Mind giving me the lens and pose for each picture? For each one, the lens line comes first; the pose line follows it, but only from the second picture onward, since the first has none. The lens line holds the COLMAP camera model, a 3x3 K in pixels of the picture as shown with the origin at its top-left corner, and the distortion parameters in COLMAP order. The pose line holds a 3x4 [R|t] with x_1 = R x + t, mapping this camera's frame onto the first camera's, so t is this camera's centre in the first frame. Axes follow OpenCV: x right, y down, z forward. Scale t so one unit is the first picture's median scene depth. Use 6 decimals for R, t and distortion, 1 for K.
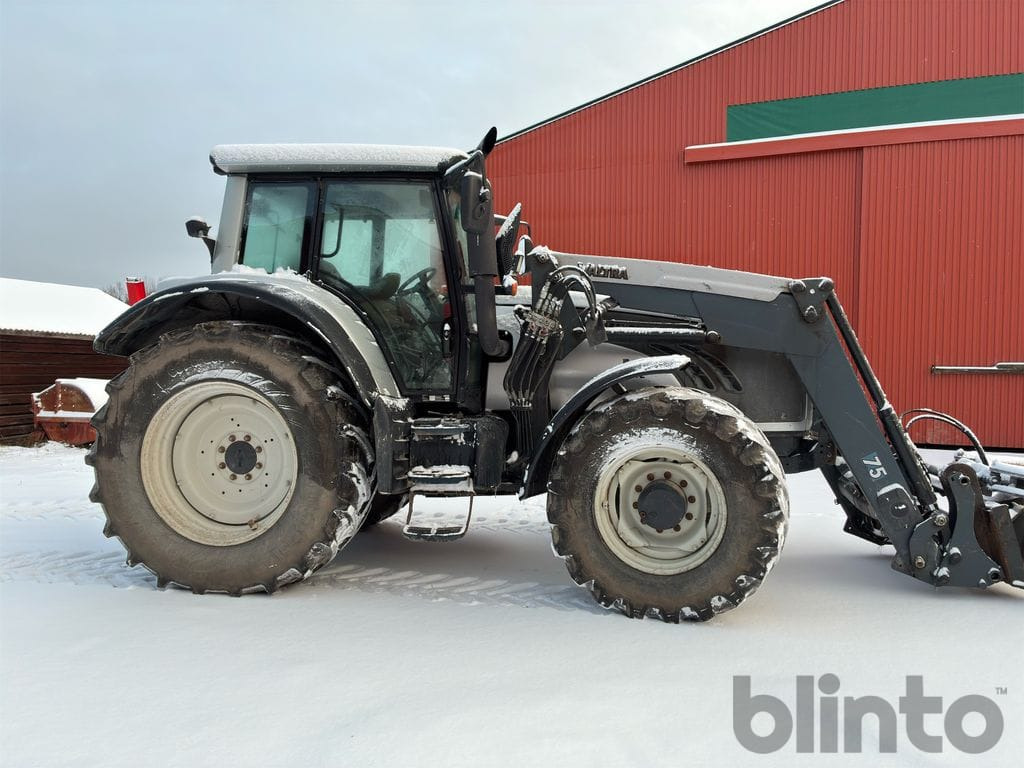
lens RADIAL K [[757.5, 0, 513.5], [0, 757.5, 382.1], [0, 0, 1]] dist [0.059909, -0.063374]
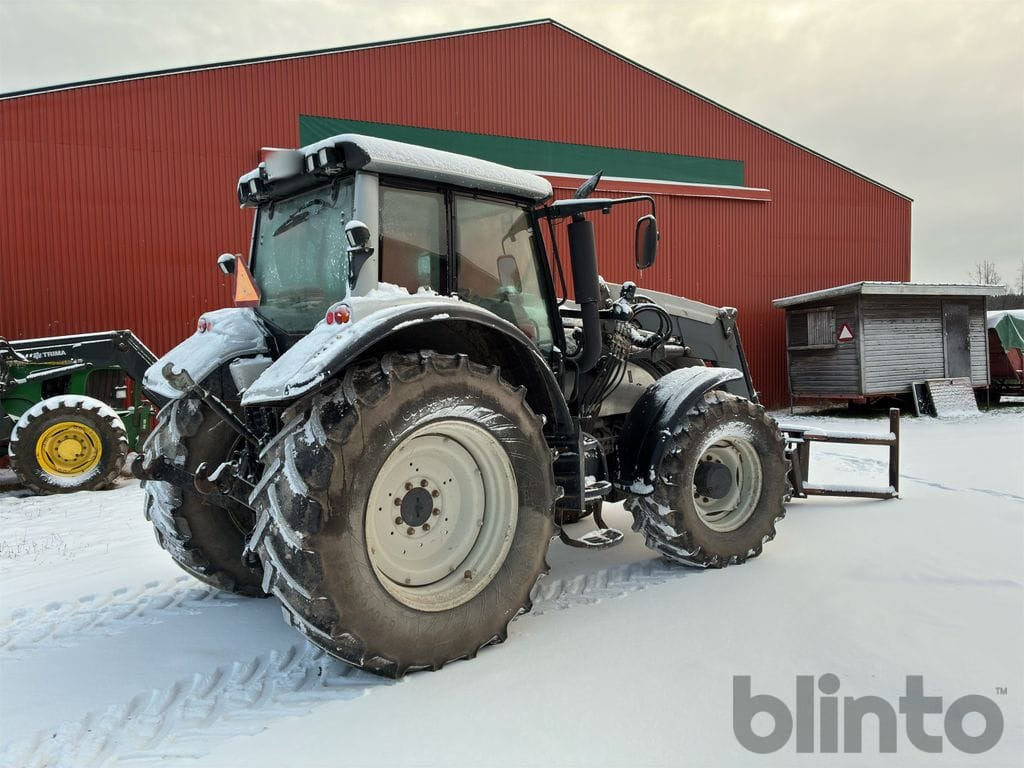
lens RADIAL K [[757.5, 0, 512.6], [0, 757.5, 382.1], [0, 0, 1]] dist [0.059909, -0.063374]
pose [[0.663654, -0.061278, 0.745526, -0.974646], [0.055380, 0.997929, 0.032726, -0.068761], [-0.745987, 0.019569, 0.665673, 0.362512]]
